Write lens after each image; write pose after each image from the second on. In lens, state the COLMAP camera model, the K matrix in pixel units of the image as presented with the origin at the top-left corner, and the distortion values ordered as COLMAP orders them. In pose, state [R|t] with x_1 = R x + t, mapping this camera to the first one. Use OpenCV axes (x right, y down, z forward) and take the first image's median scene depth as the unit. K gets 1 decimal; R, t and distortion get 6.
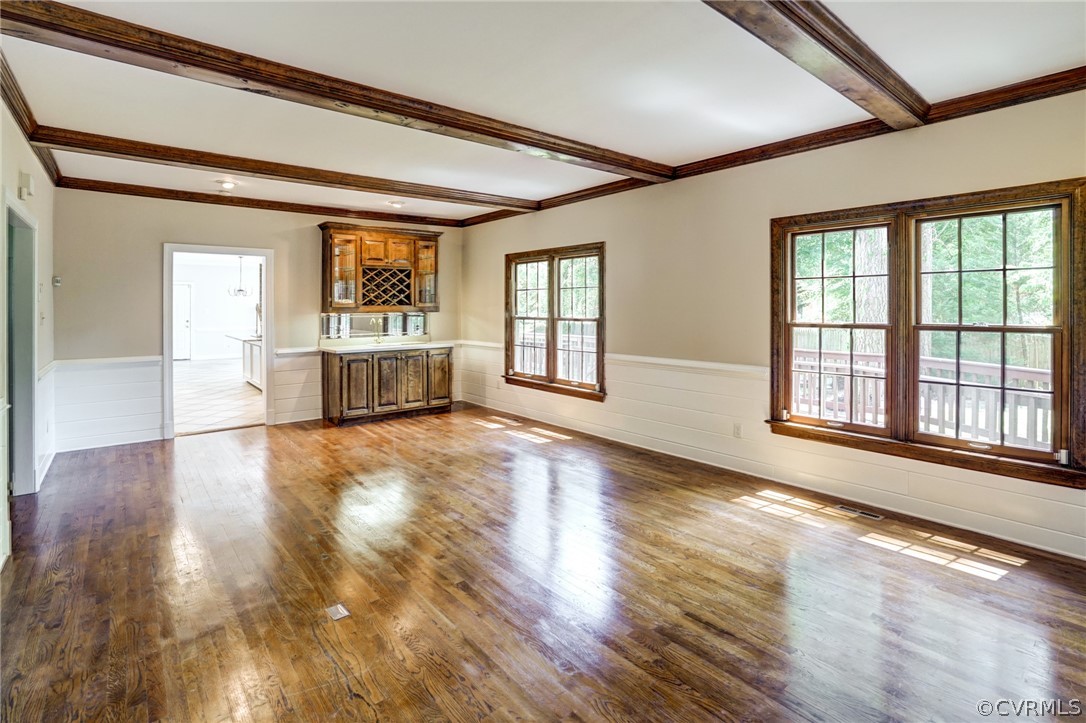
lens RADIAL K [[520.2, 0, 535.8], [0, 520.2, 306.5], [0, 0, 1]] dist [-0.031735, 0.004814]
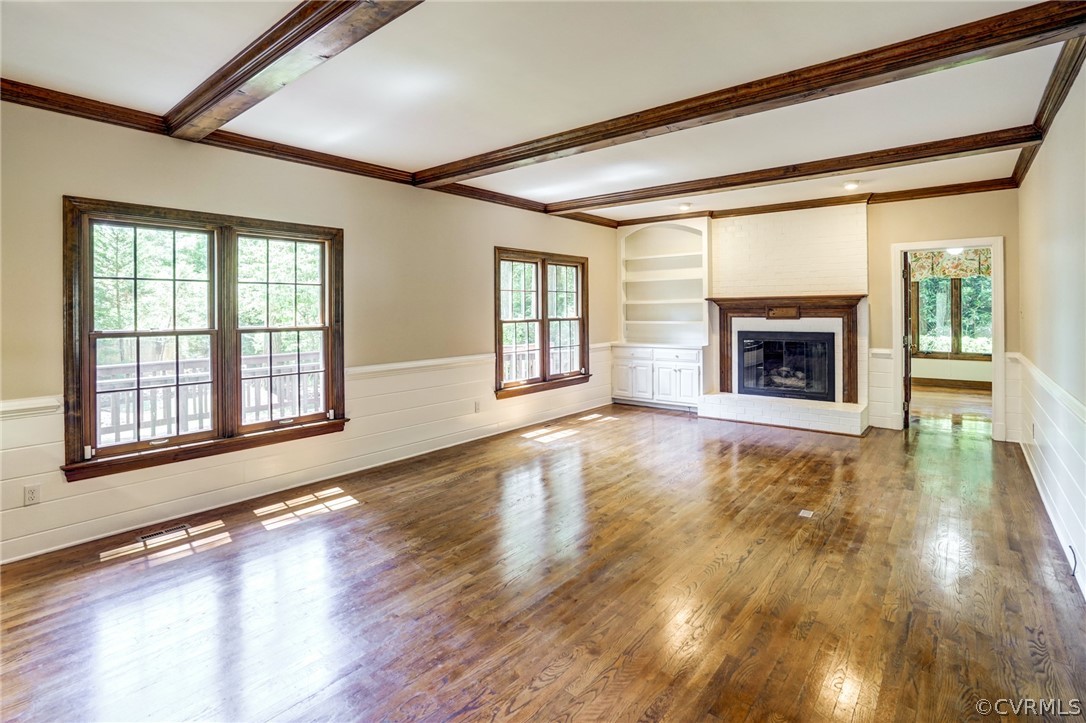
lens RADIAL K [[520.2, 0, 535.1], [0, 520.2, 309.1], [0, 0, 1]] dist [-0.031735, 0.004814]
pose [[-0.186659, 0.004204, 0.982416, -0.573823], [0.006741, 0.999973, -0.002998, 0.002118], [-0.982402, 0.006063, -0.186683, 0.697376]]
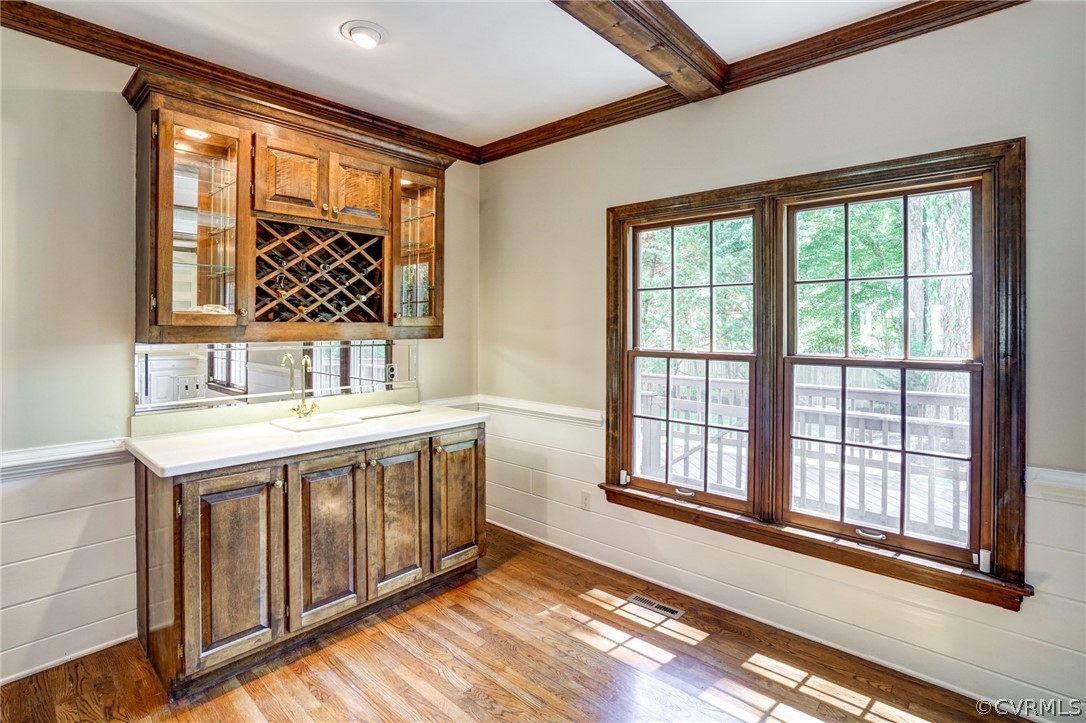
lens RADIAL K [[520.2, 0, 542.1], [0, 520.2, 329.5], [0, 0, 1]] dist [-0.031735, 0.004814]
pose [[0.987169, 0.005536, 0.159585, -0.186786], [-0.006458, 0.999965, 0.005257, 0.000438], [-0.159550, -0.006220, 0.987170, 0.588319]]
